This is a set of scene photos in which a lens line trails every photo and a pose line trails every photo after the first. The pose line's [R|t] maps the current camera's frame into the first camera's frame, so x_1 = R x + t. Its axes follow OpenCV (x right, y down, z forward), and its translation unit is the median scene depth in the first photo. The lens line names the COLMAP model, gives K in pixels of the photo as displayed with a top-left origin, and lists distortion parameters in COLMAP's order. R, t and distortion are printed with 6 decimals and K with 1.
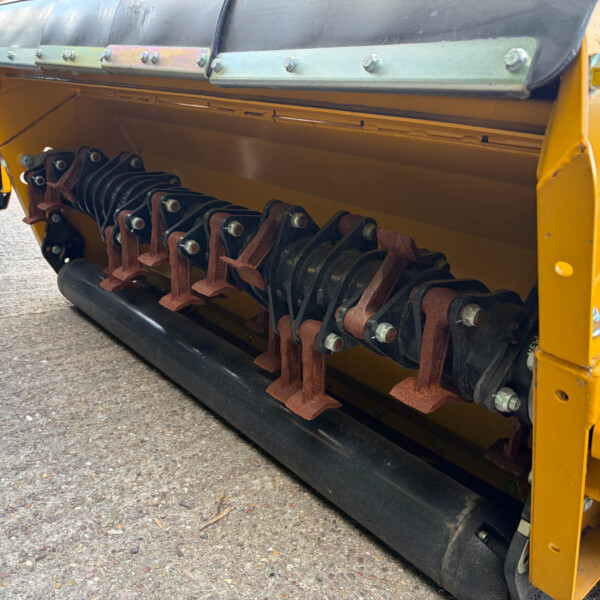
lens RADIAL K [[604.7, 0, 300.0], [0, 604.7, 300.0], [0, 0, 1]] dist [0.007759, -0.009422]
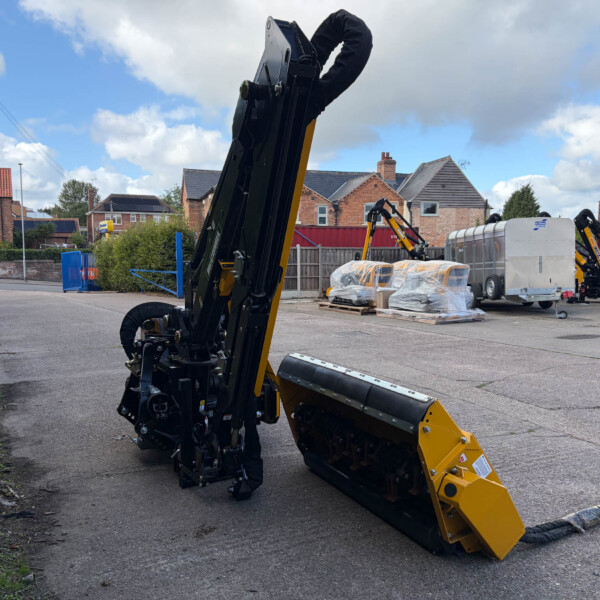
lens RADIAL K [[604.7, 0, 300.0], [0, 604.7, 300.0], [0, 0, 1]] dist [0.007759, -0.009422]
pose [[0.962922, -0.069143, -0.260770, 0.405017], [-0.001002, 0.965676, -0.259749, -0.022067], [0.269779, 0.250380, 0.929801, -2.242807]]
